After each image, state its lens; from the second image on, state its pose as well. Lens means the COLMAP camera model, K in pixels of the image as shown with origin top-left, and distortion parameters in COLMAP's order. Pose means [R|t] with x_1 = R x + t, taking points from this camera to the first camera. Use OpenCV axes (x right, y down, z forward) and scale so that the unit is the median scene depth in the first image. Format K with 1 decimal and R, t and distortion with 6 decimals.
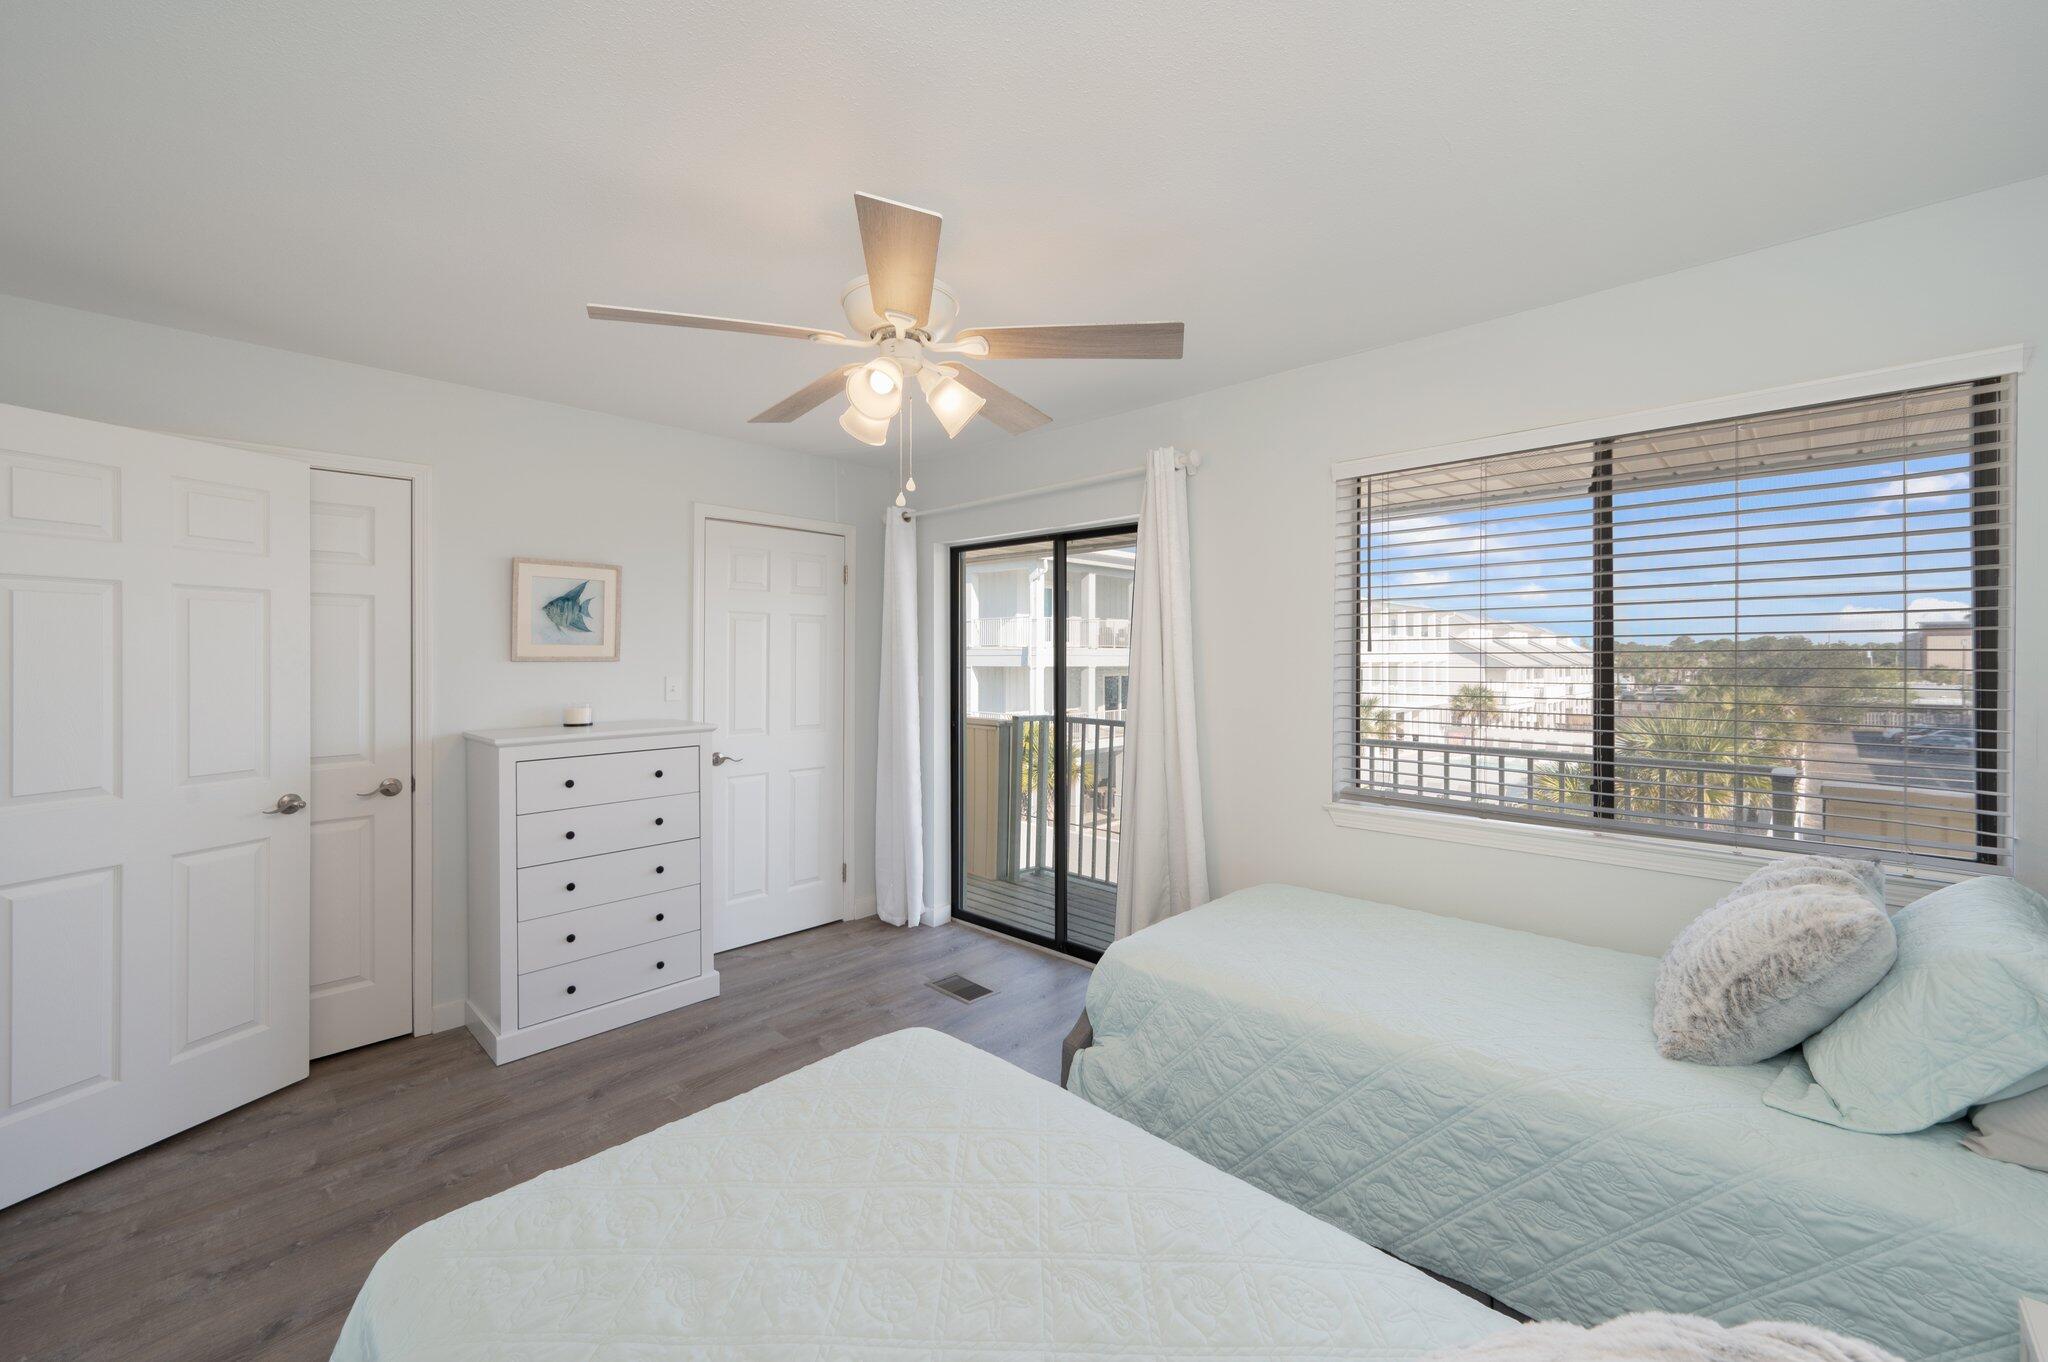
lens RADIAL K [[840.9, 0, 1021.4], [0, 840.9, 663.6], [0, 0, 1]] dist [0.013628, -0.000003]
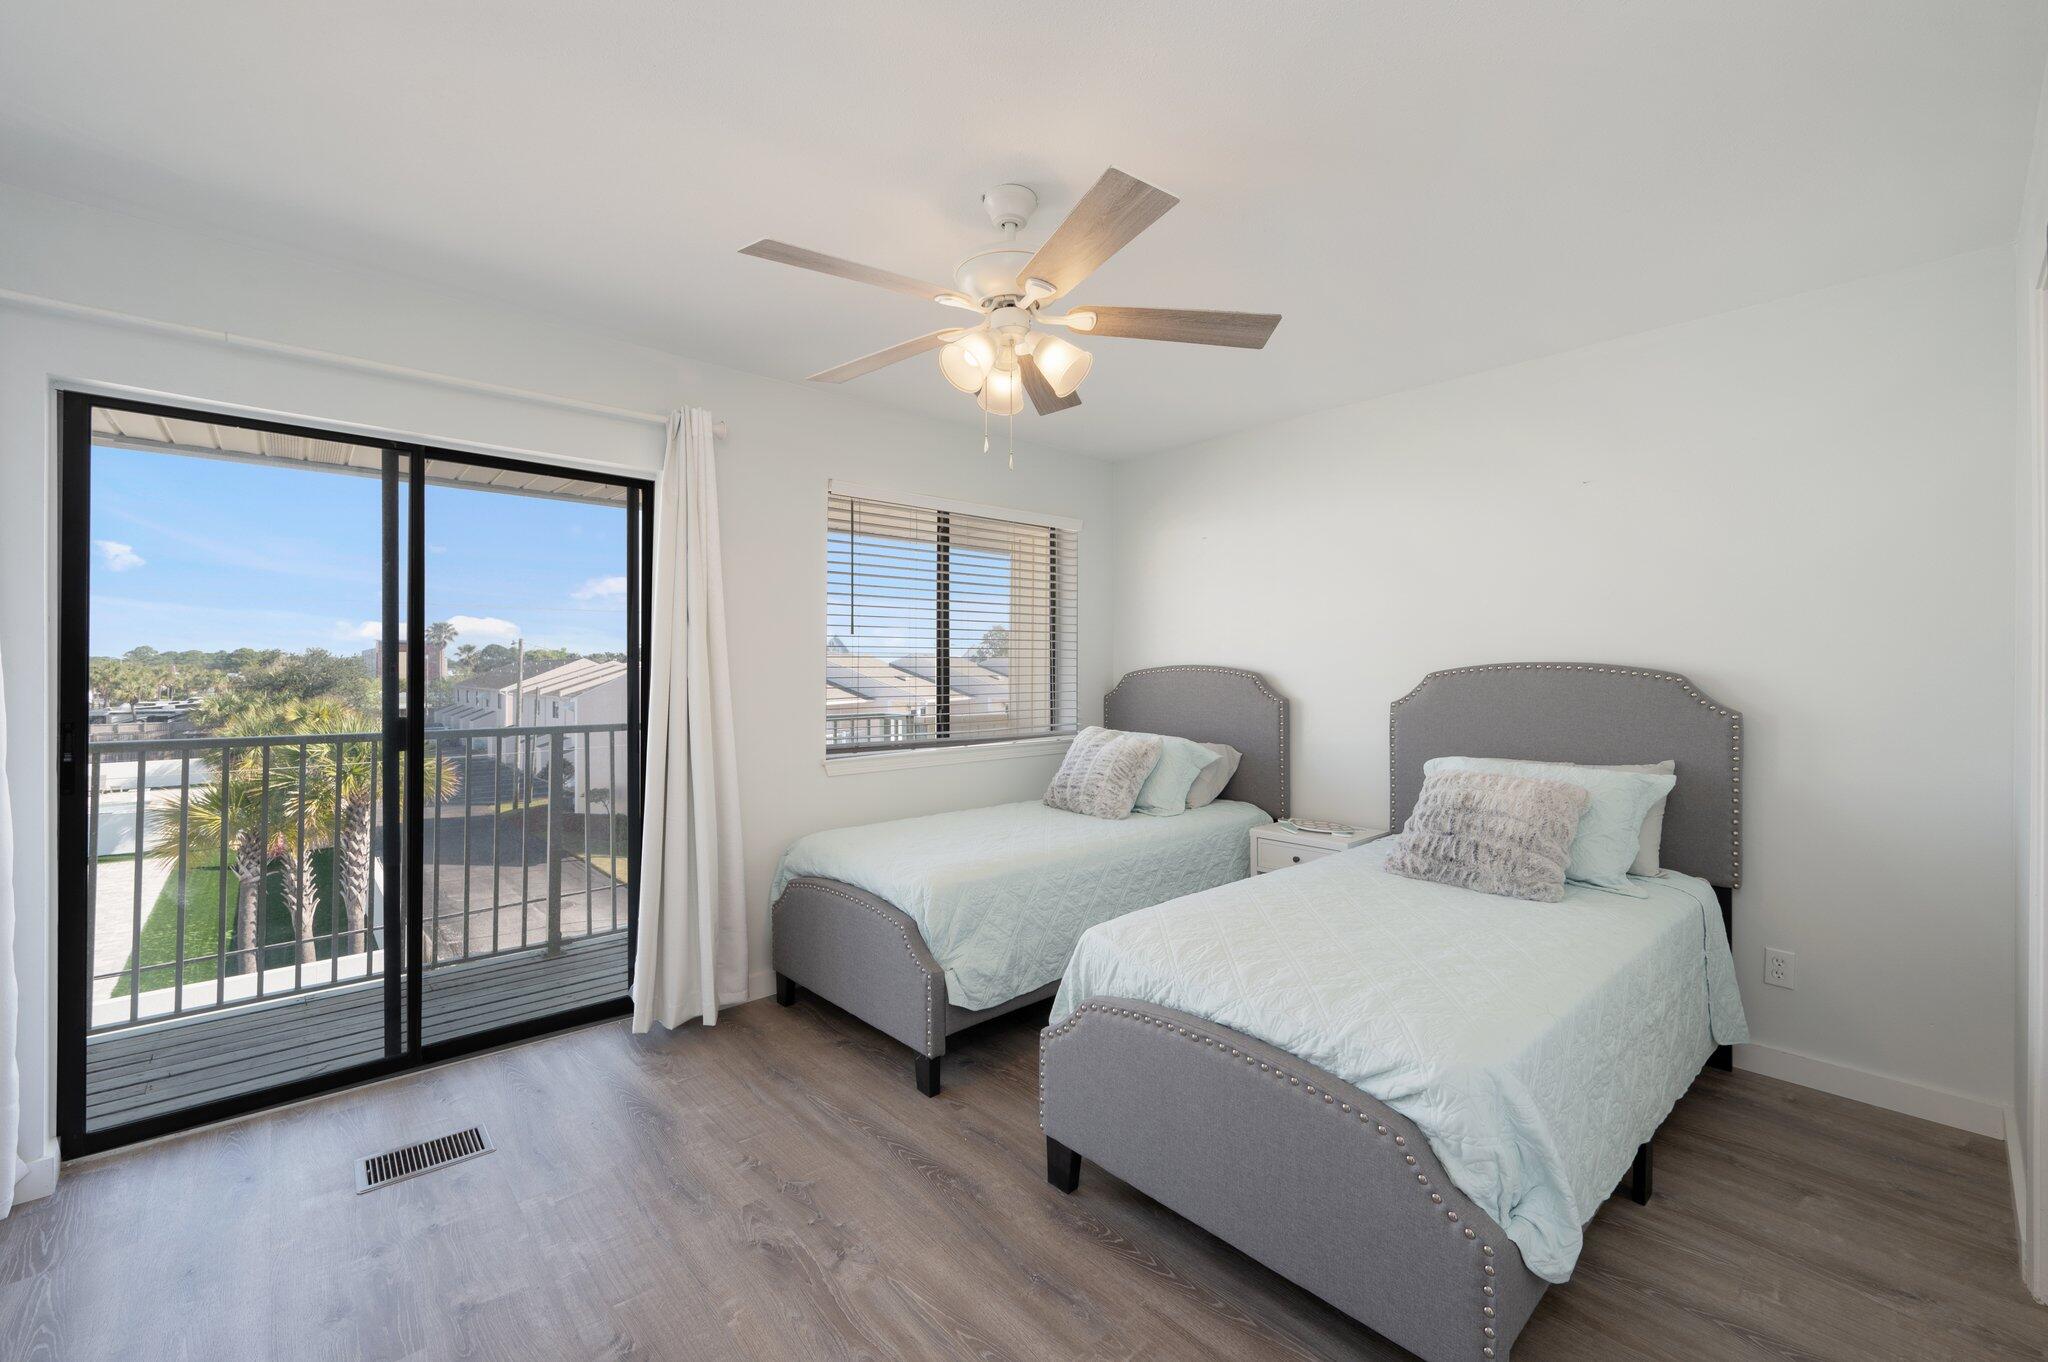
lens RADIAL K [[840.9, 0, 1021.4], [0, 840.9, 663.6], [0, 0, 1]] dist [0.013628, -0.000003]
pose [[0.058713, 0.006383, 0.998255, -0.198198], [0.011820, 0.999905, -0.007088, 0.010236], [-0.998205, 0.012215, 0.058632, 0.155556]]
